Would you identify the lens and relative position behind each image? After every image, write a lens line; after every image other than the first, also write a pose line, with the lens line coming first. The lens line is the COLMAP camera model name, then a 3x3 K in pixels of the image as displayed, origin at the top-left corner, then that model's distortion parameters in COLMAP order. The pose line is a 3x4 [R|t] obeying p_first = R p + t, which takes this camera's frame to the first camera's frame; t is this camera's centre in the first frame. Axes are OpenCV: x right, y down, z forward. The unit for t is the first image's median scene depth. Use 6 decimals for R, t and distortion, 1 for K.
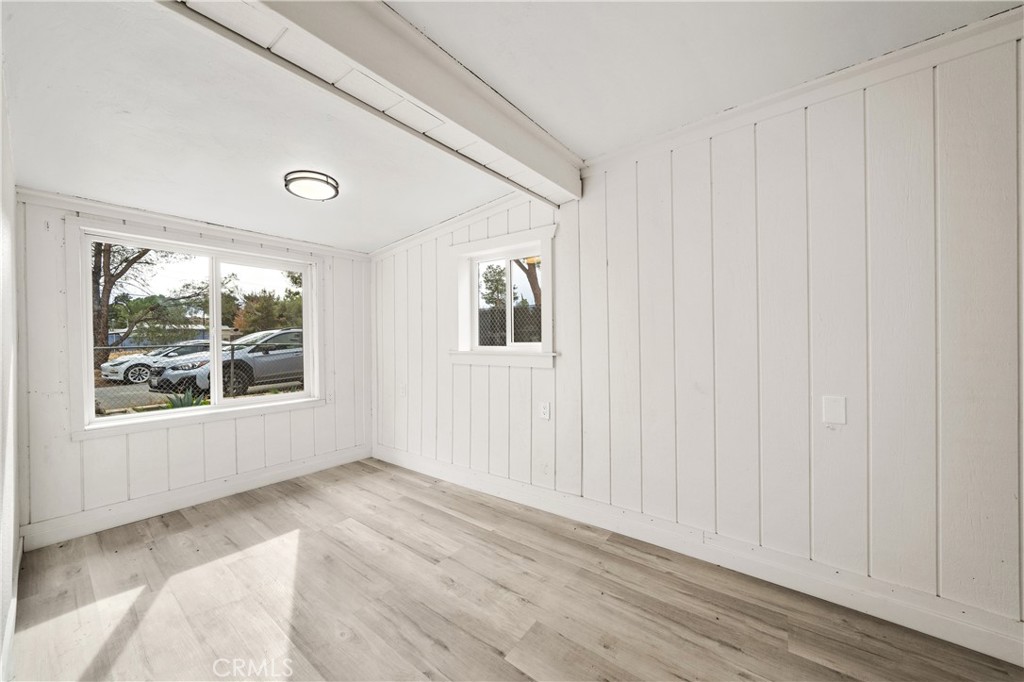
lens RADIAL K [[371.7, 0, 514.1], [0, 371.7, 346.4], [0, 0, 1]] dist [-0.001060, -0.000040]
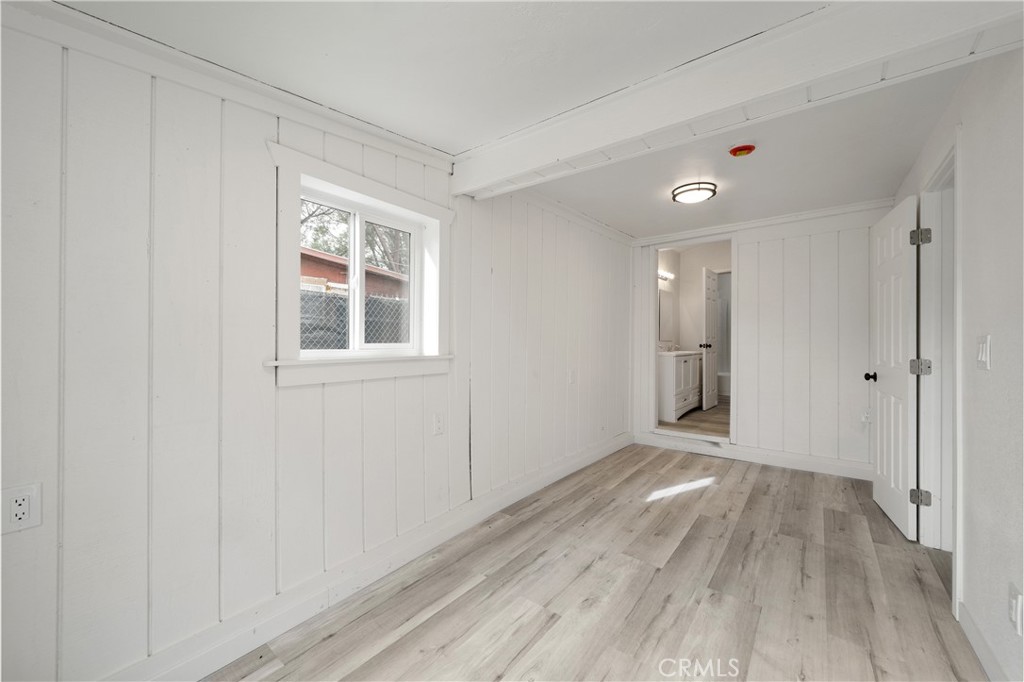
lens RADIAL K [[390.8, 0, 515.7], [0, 390.8, 338.9], [0, 0, 1]] dist [-0.000672, 0.000031]
pose [[0.003068, 0.015126, 0.999881, -1.039501], [0.011035, 0.999824, -0.015159, -0.006762], [-0.999934, 0.011080, 0.002901, 1.053276]]
